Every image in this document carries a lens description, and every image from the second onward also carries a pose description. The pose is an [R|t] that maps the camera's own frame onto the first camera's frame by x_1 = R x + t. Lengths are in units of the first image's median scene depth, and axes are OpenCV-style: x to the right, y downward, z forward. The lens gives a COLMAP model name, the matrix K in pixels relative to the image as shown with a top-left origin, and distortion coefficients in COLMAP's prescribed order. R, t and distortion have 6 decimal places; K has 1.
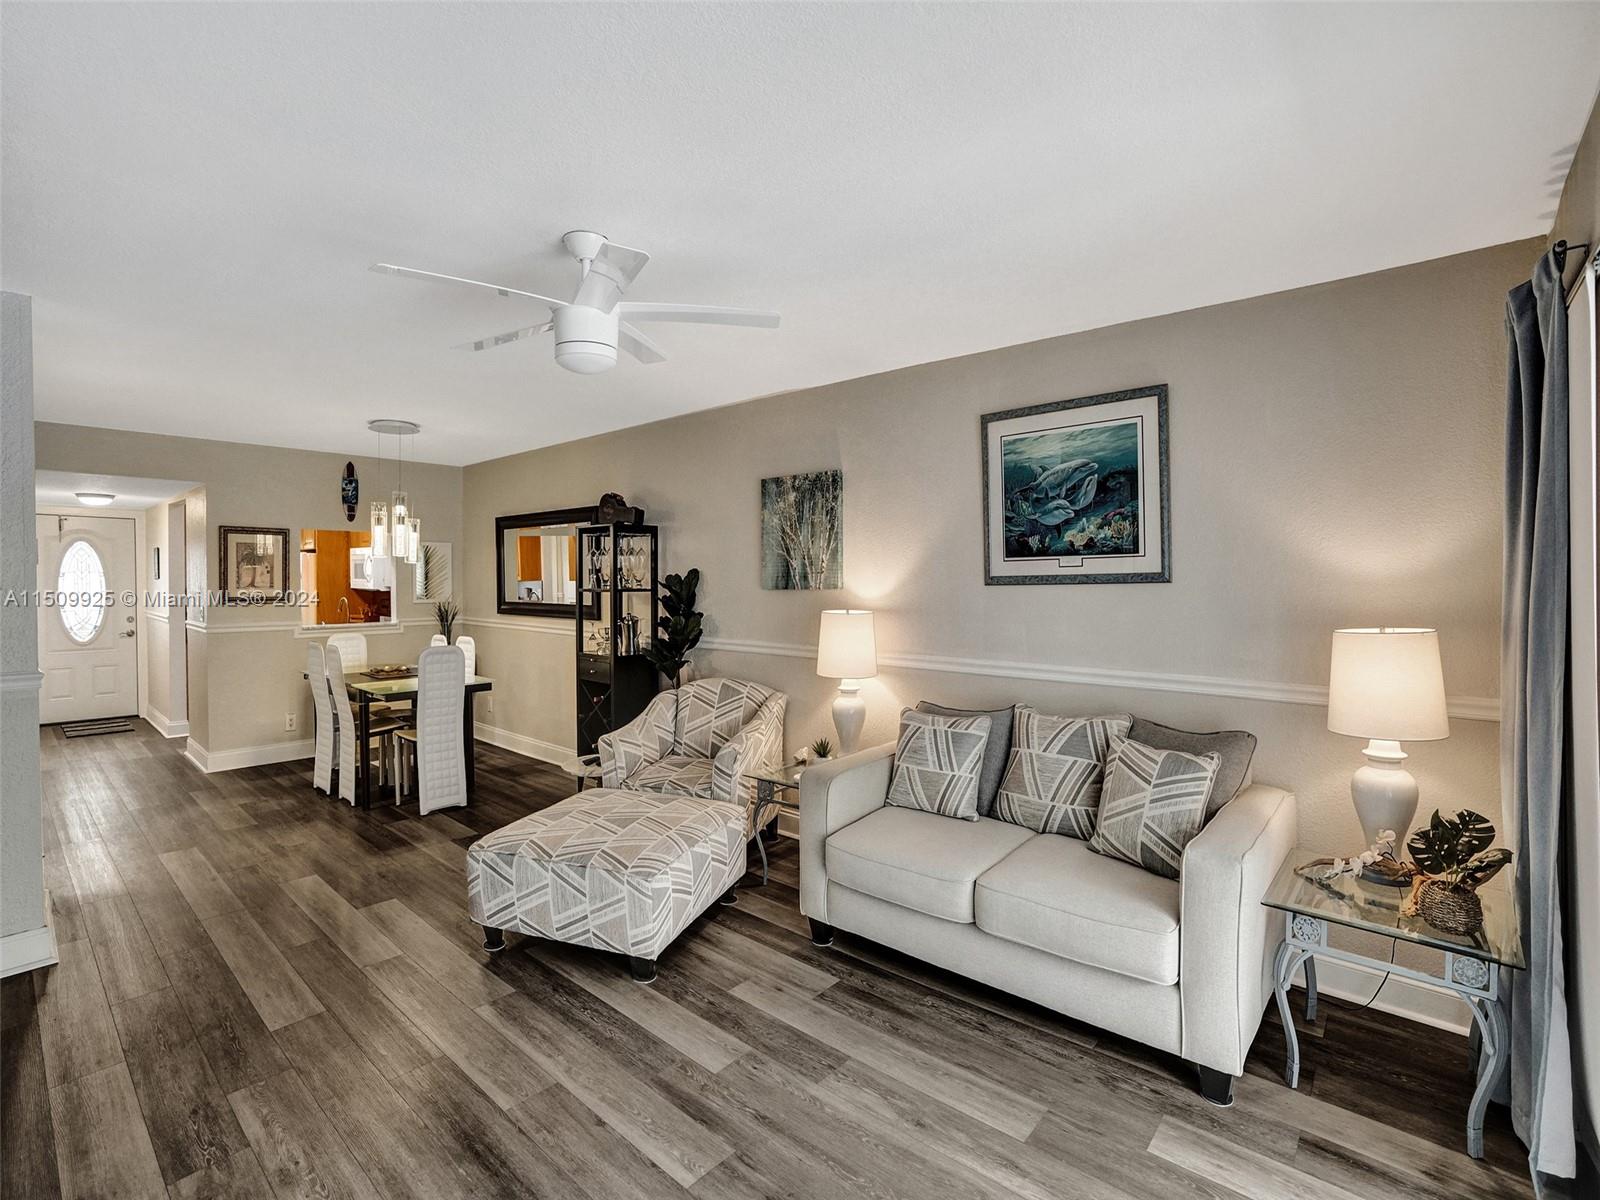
lens RADIAL K [[736.3, 0, 799.2], [0, 736.3, 583.1], [0, 0, 1]] dist [-0.013008, -0.000170]
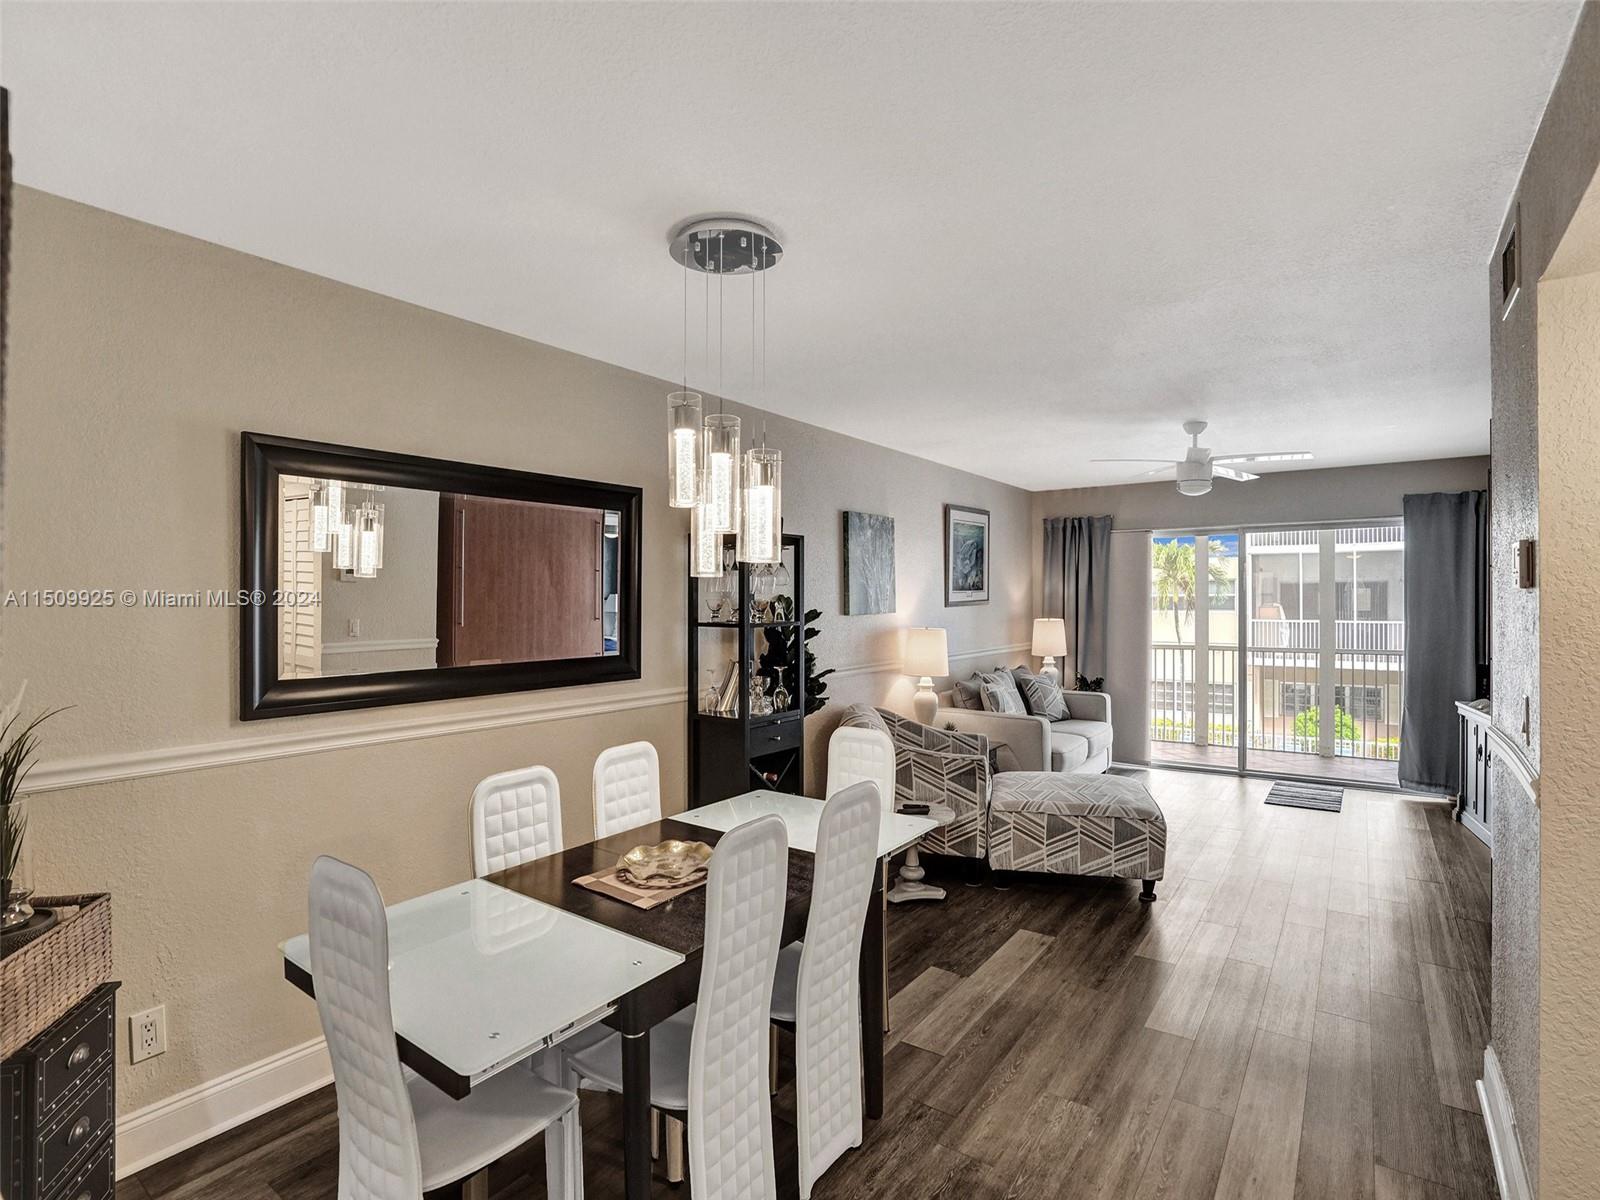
lens RADIAL K [[788.0, 0, 799.6], [0, 788.0, 600.3], [0, 0, 1]] dist [0.001404, 0.000145]
pose [[-0.087610, -0.006452, 0.996134, -1.261271], [0.009825, 0.999925, 0.007341, -0.024011], [-0.996106, 0.010430, -0.087540, 1.265009]]
